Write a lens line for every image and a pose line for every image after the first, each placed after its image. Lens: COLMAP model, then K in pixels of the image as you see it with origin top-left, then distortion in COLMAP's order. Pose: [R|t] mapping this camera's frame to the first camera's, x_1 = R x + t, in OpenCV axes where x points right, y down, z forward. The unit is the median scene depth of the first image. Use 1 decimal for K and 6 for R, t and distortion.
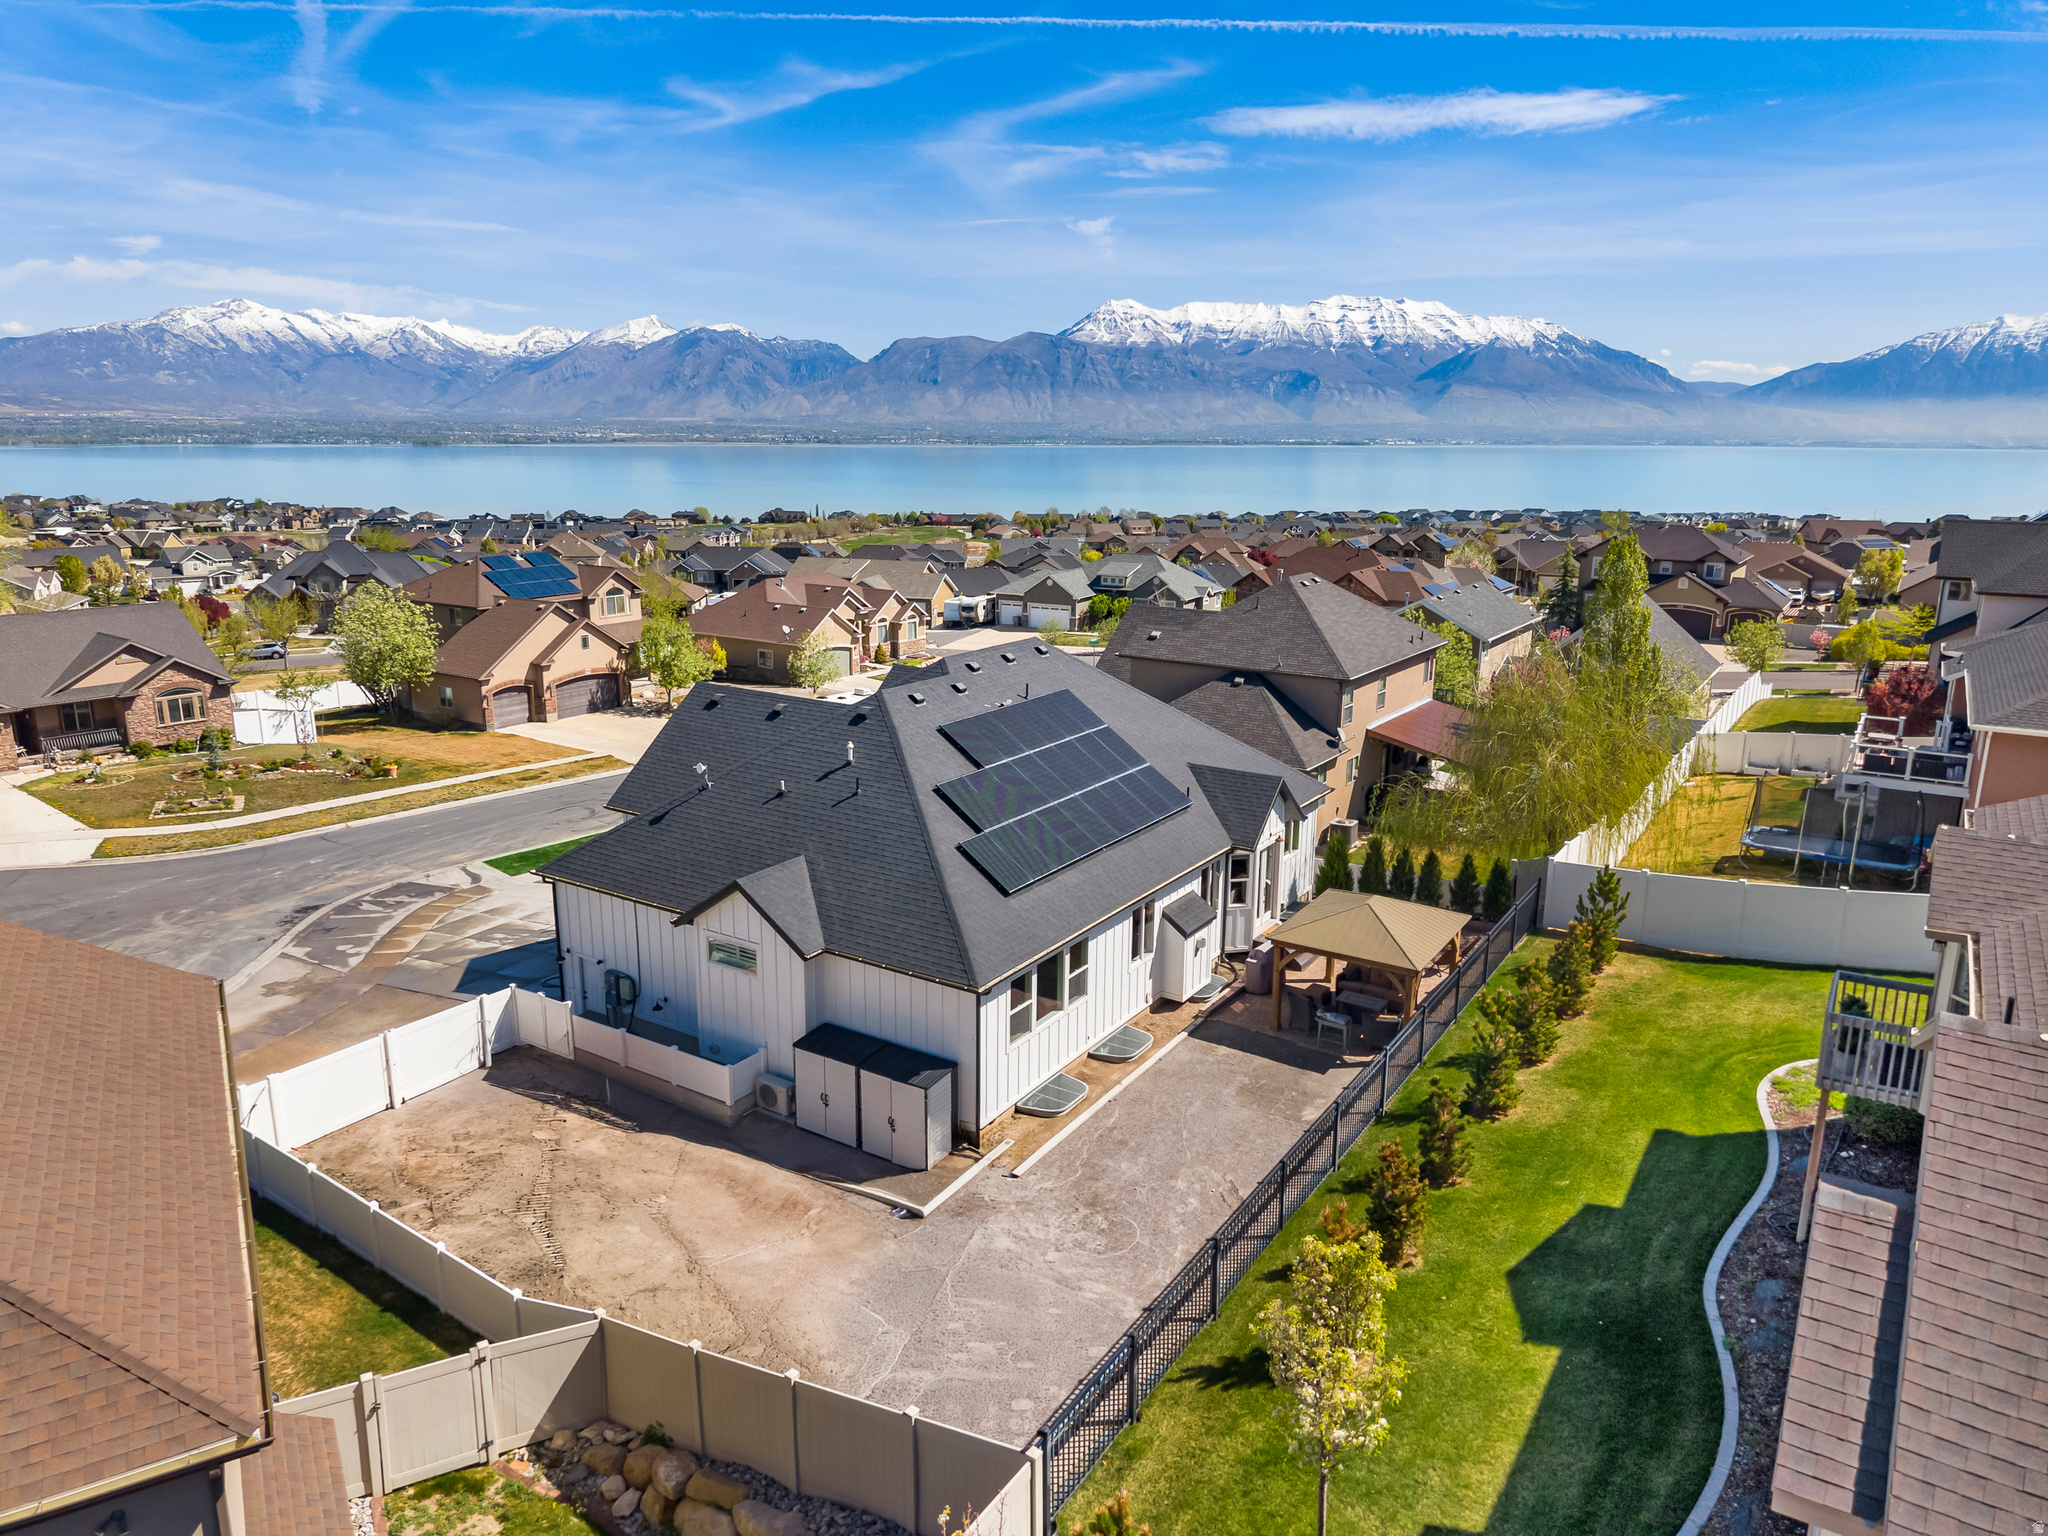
lens RADIAL K [[1366.8, 0, 1016.5], [0, 1366.8, 759.6], [0, 0, 1]] dist [0.026763, -0.028909]
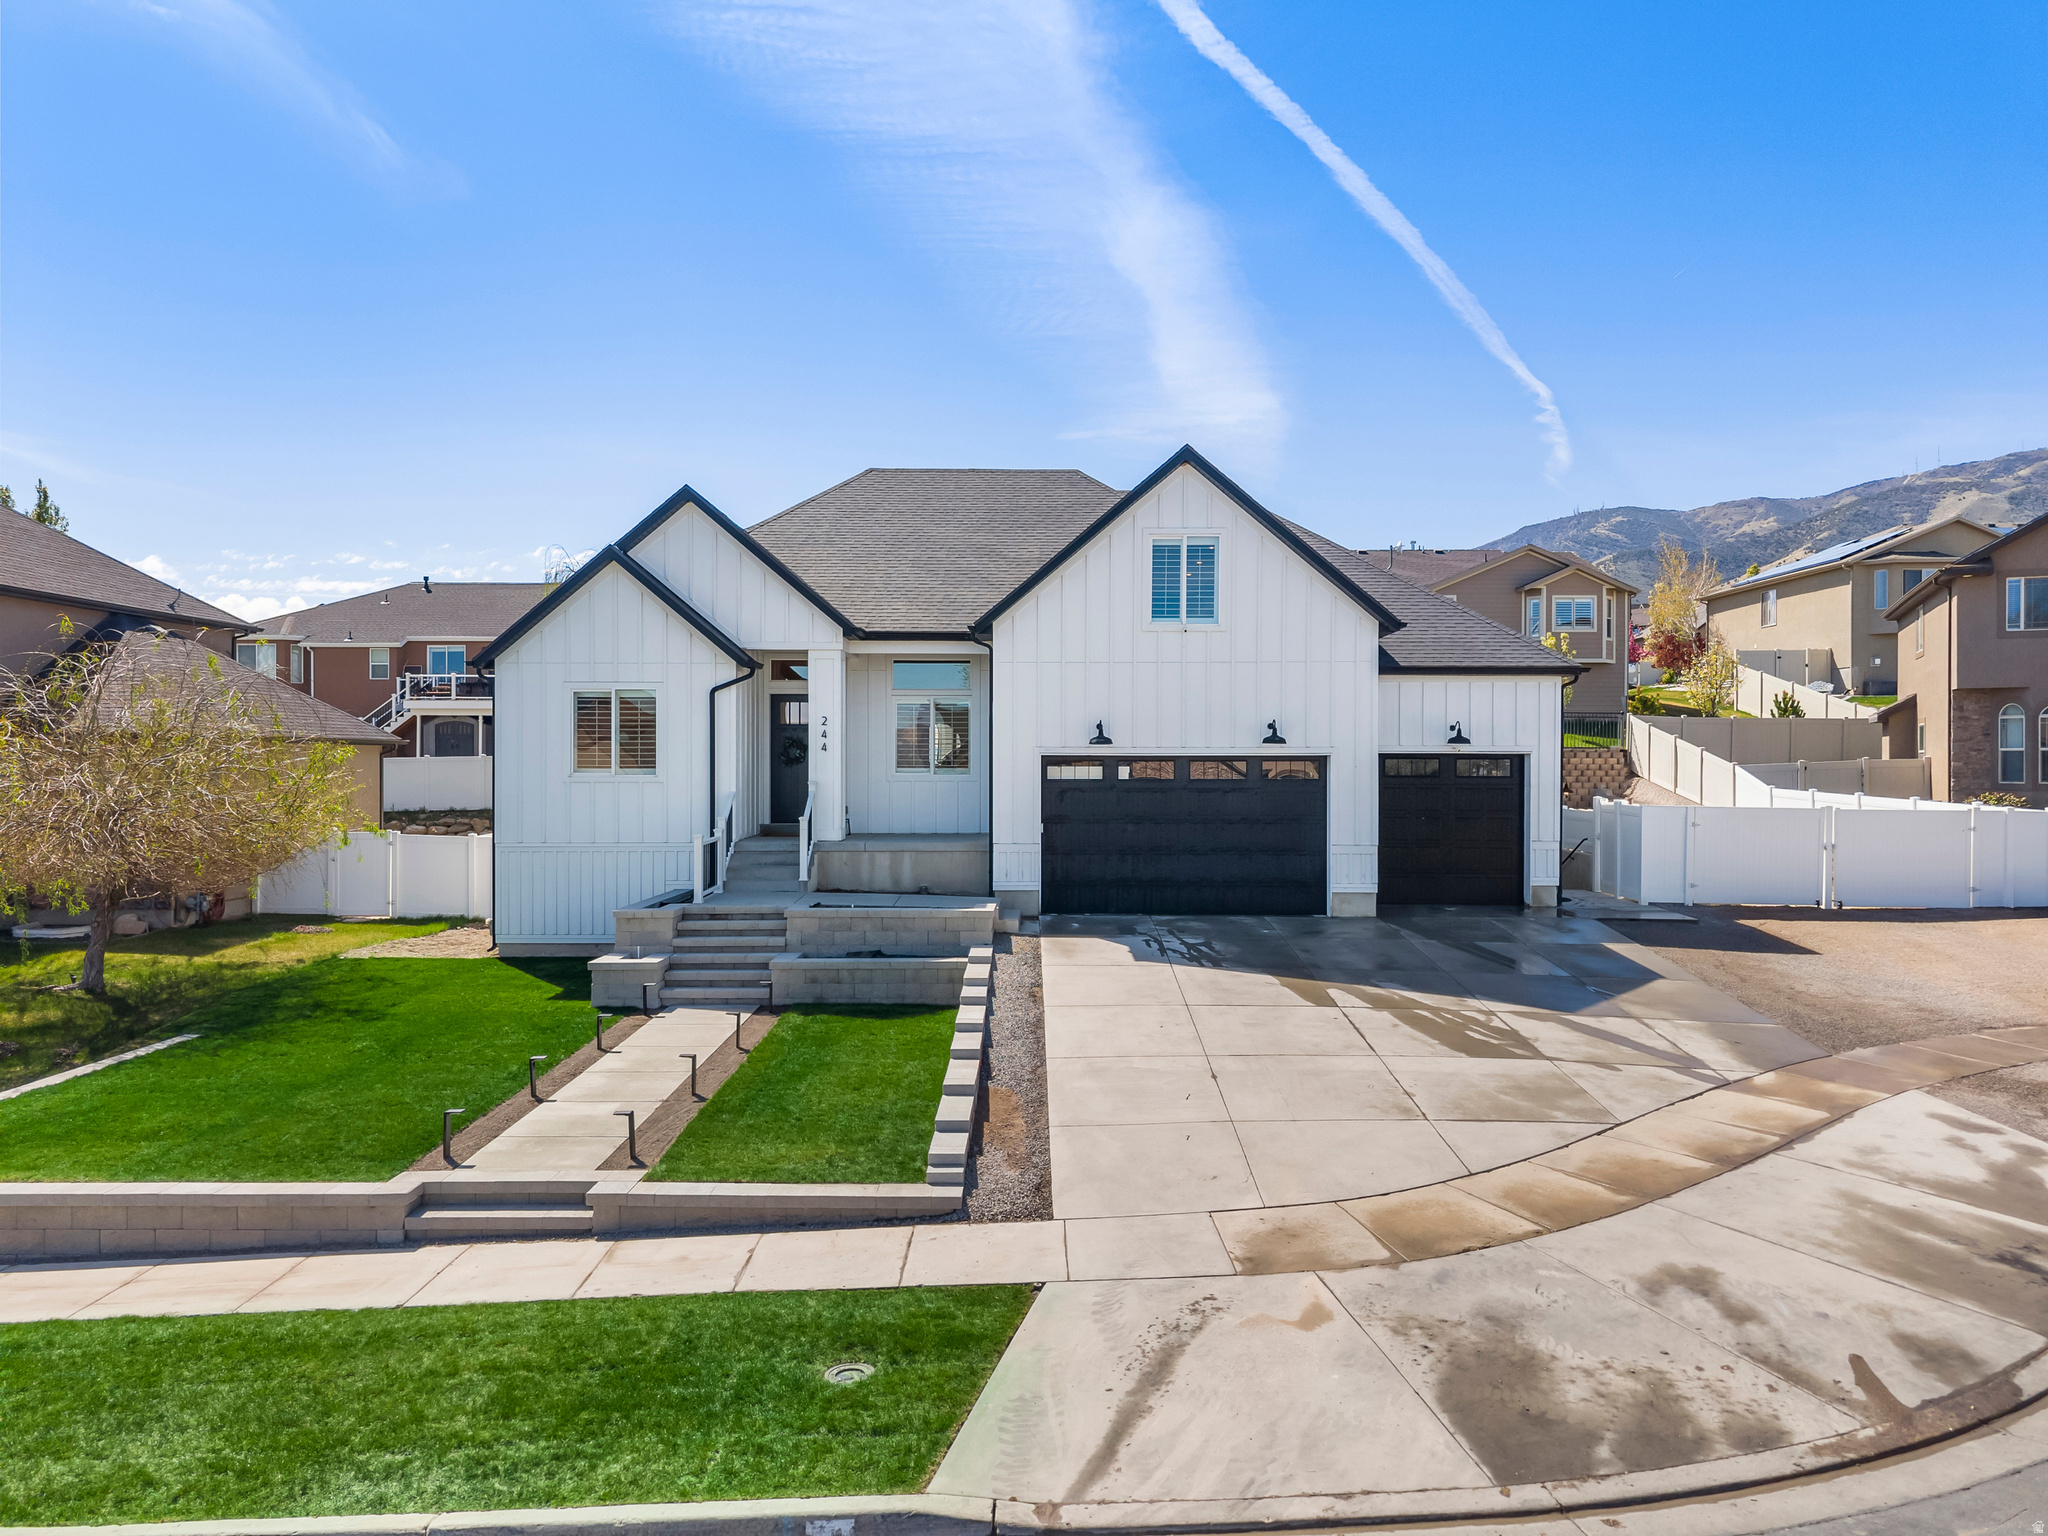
lens RADIAL K [[1366.8, 0, 1027.3], [0, 1366.8, 787.8], [0, 0, 1]] dist [0.026763, -0.028909]
pose [[-0.540863, -0.016334, 0.840952, -0.812213], [0.188629, 0.971990, 0.140197, -0.016089], [-0.819687, 0.234456, -0.522632, 1.668749]]
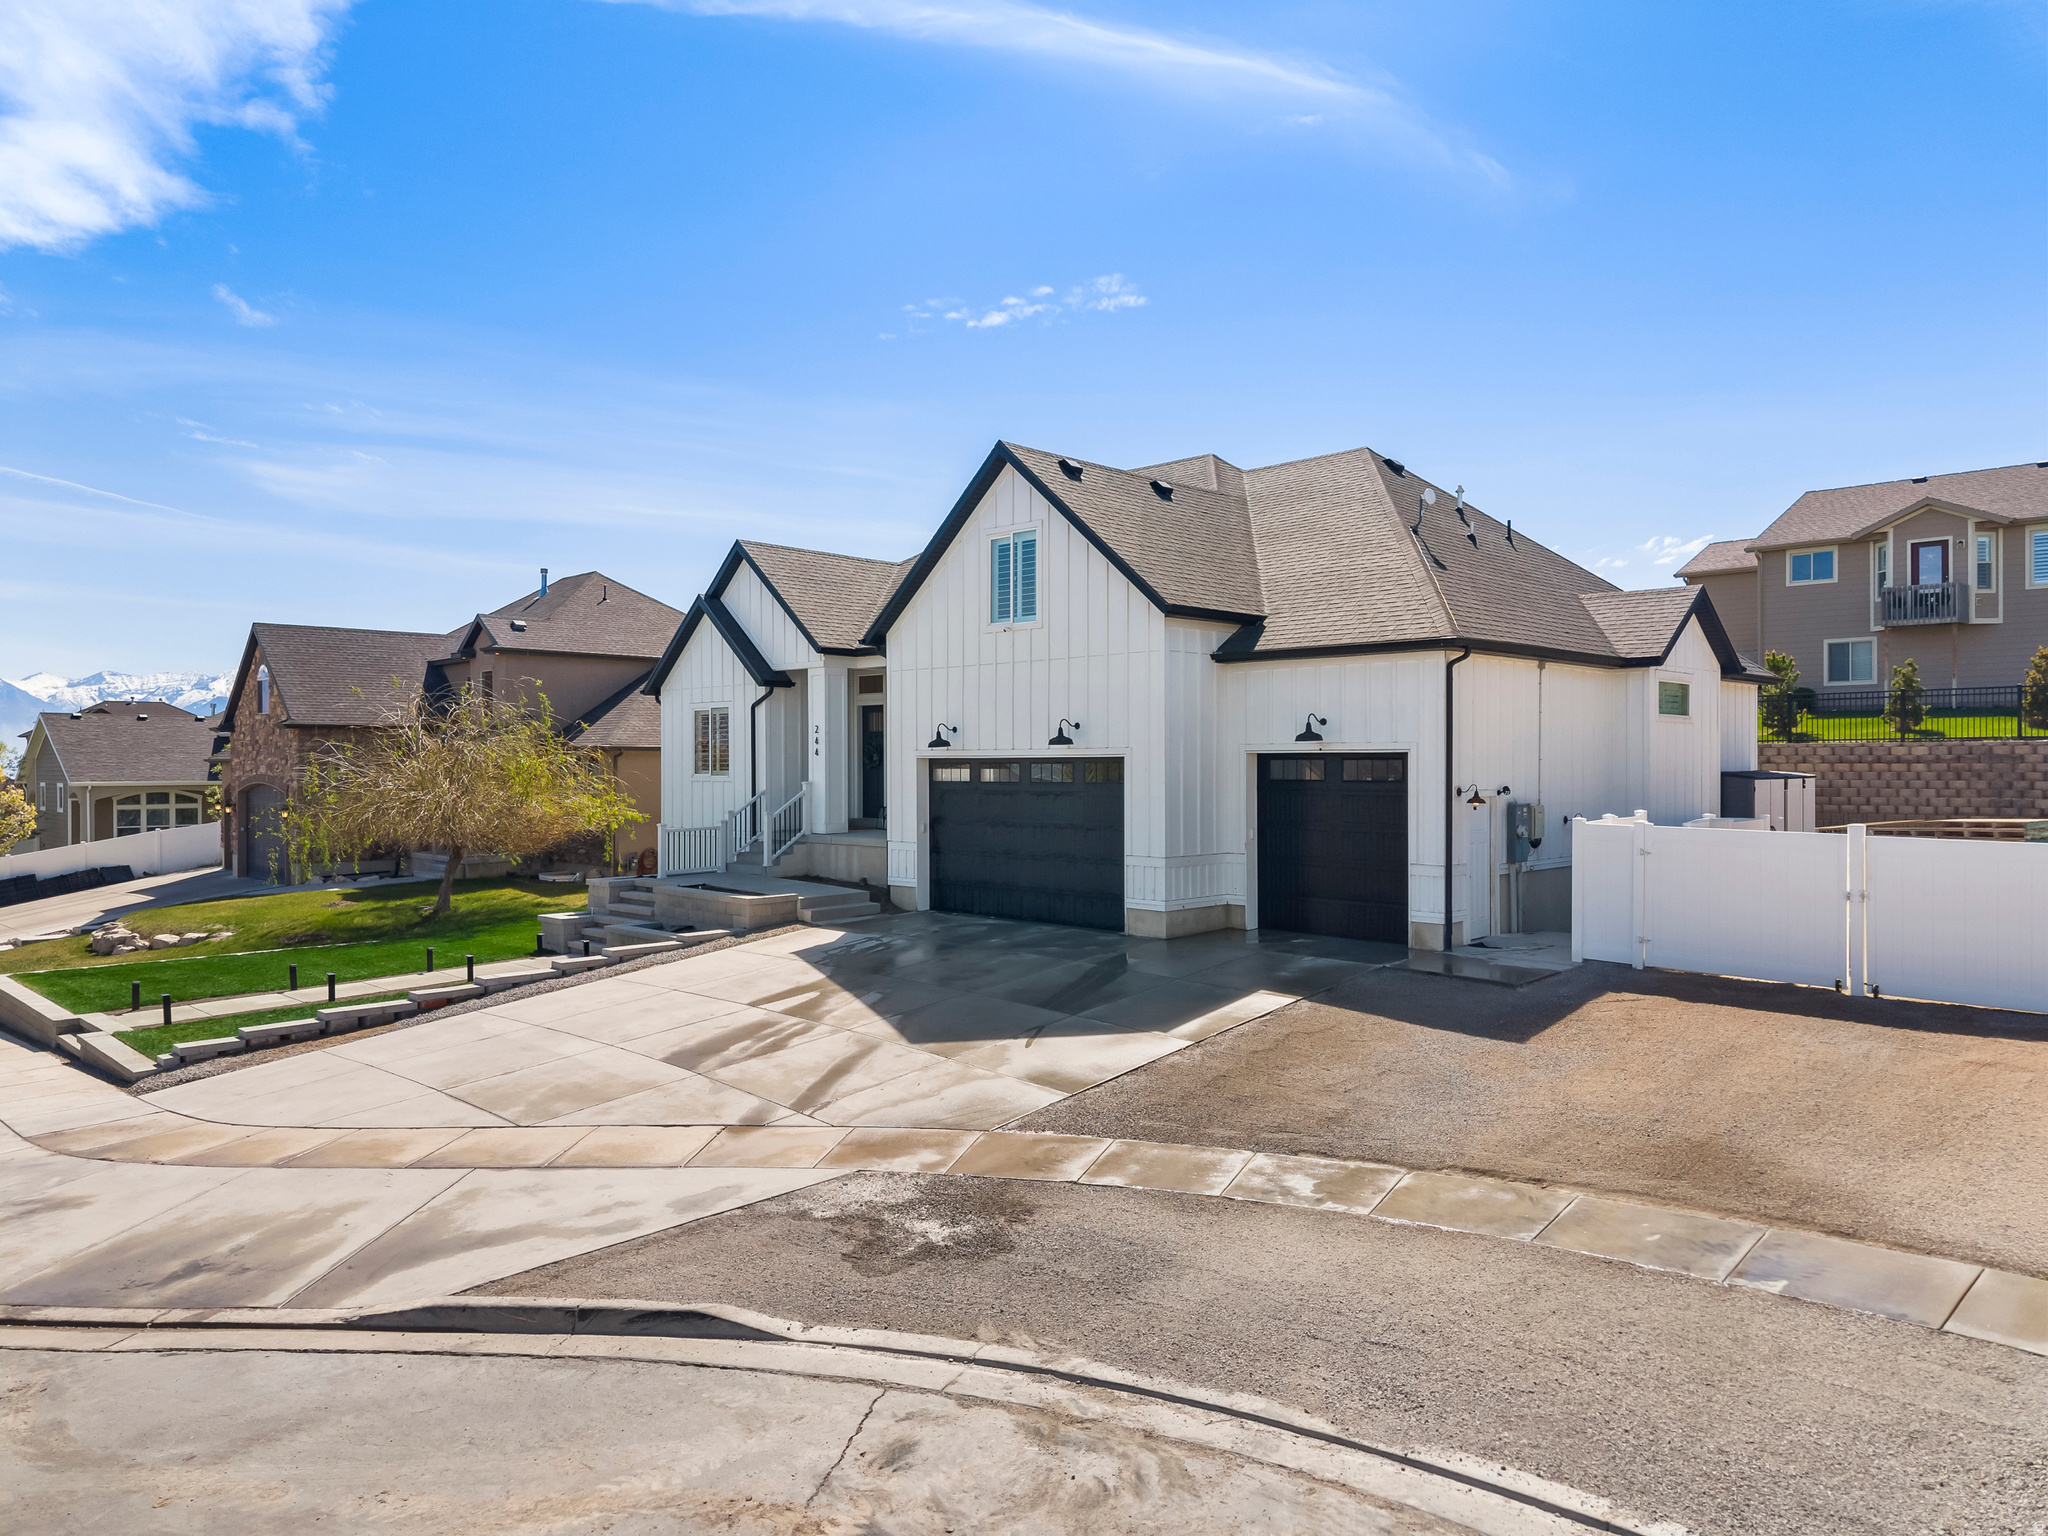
lens RADIAL K [[1366.8, 0, 1023.3], [0, 1366.8, 770.0], [0, 0, 1]] dist [0.026763, -0.028909]
pose [[0.203515, -0.005804, 0.979055, -0.933474], [0.224237, 0.973679, -0.040840, 0.113984], [-0.953048, 0.227851, 0.199460, 1.102655]]
